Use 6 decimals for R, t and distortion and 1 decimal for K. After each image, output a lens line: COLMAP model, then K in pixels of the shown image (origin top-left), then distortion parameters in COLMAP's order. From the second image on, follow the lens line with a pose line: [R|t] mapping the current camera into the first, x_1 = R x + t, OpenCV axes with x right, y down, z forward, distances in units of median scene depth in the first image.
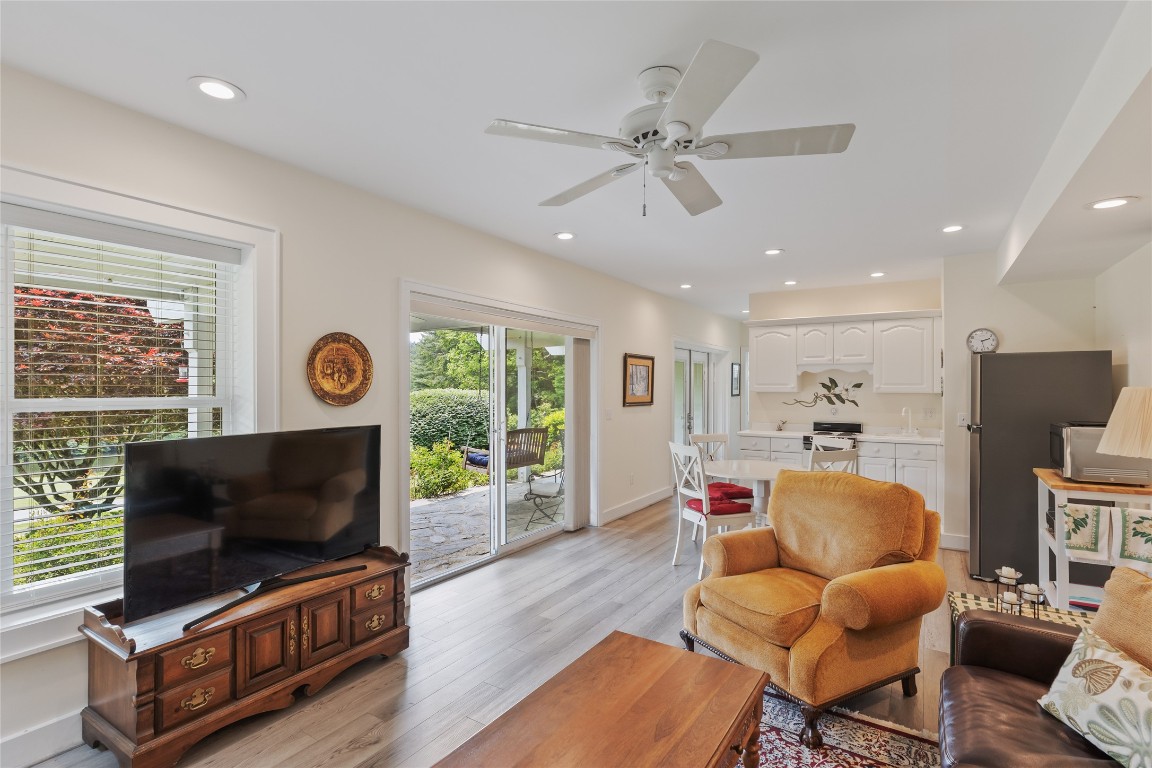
lens RADIAL K [[550.4, 0, 583.2], [0, 550.4, 387.7], [0, 0, 1]] dist [-0.003460, -0.000198]
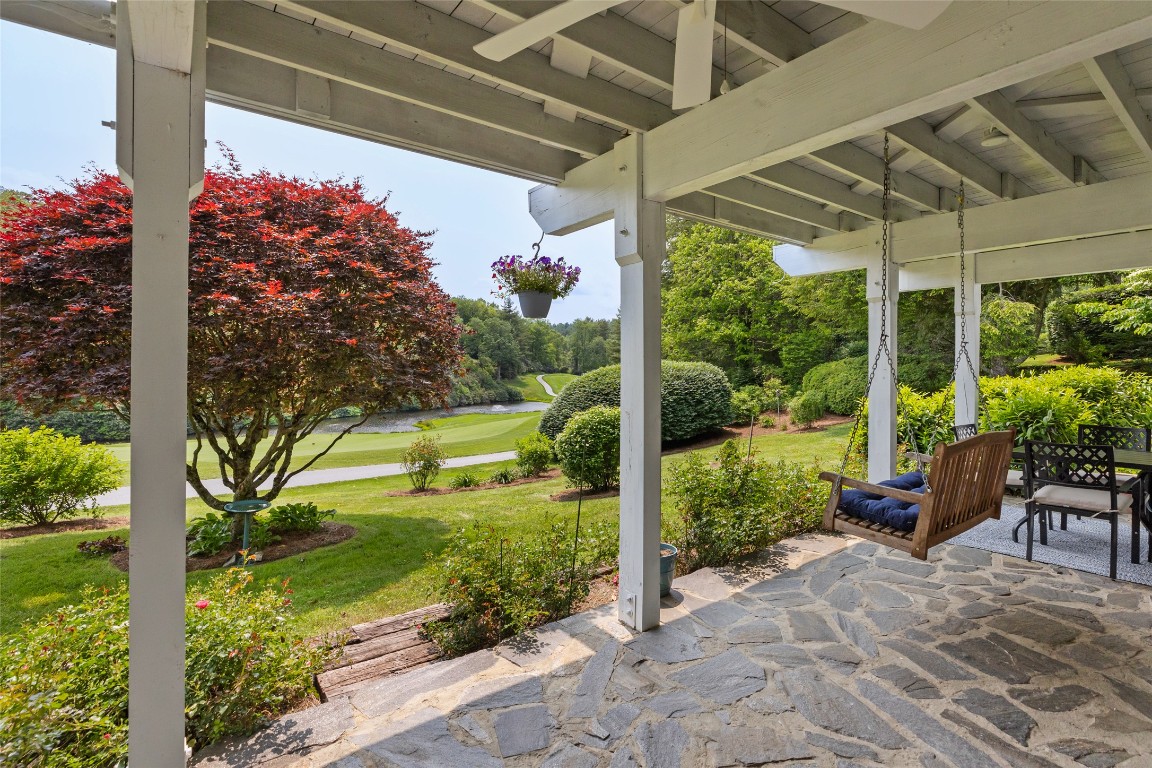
lens RADIAL K [[539.9, 0, 577.0], [0, 539.9, 363.0], [0, 0, 1]] dist [-0.001385, 0.000281]
pose [[0.937086, 0.004875, -0.349063, -0.310179], [-0.005341, 0.999986, -0.000373, 0.031128], [0.349056, 0.002214, 0.937099, 0.687216]]
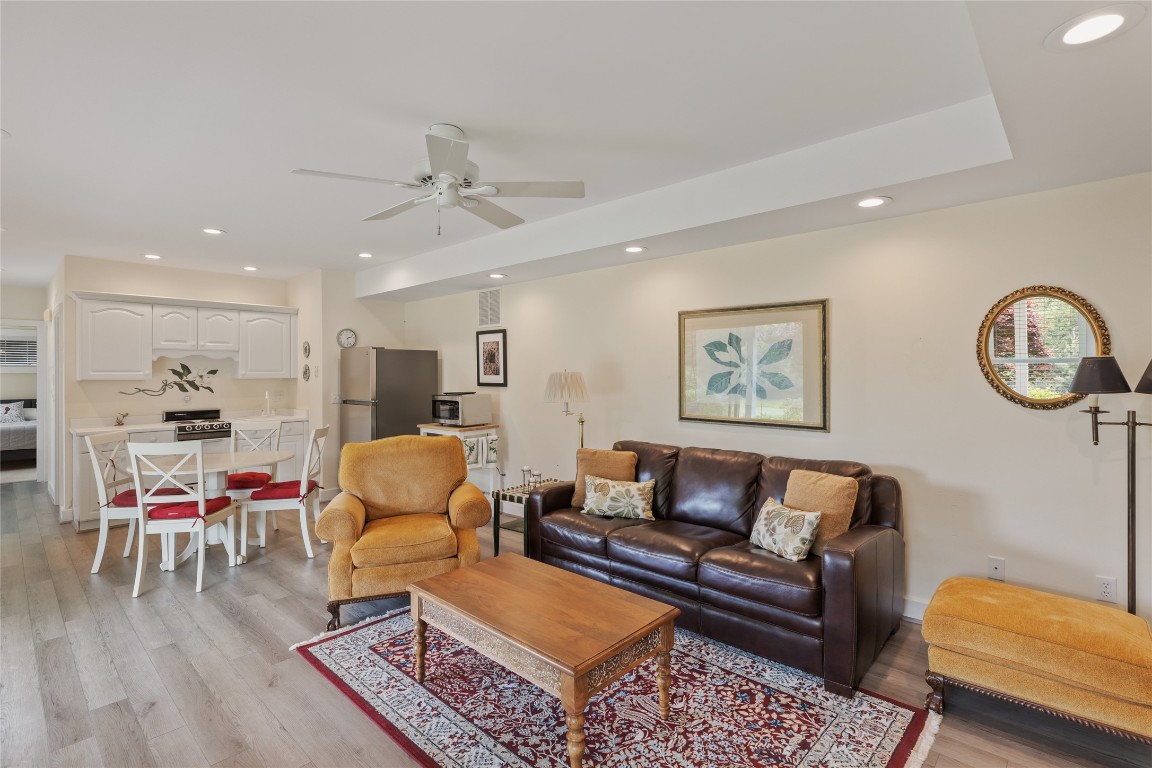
lens RADIAL K [[539.6, 0, 583.1], [0, 539.6, 372.4], [0, 0, 1]] dist [0.001202, 0.001474]
pose [[0.183565, -0.003058, 0.983003, -0.346034], [0.006934, 0.999974, 0.001816, -0.000261], [-0.982983, 0.006482, 0.183581, 0.152848]]
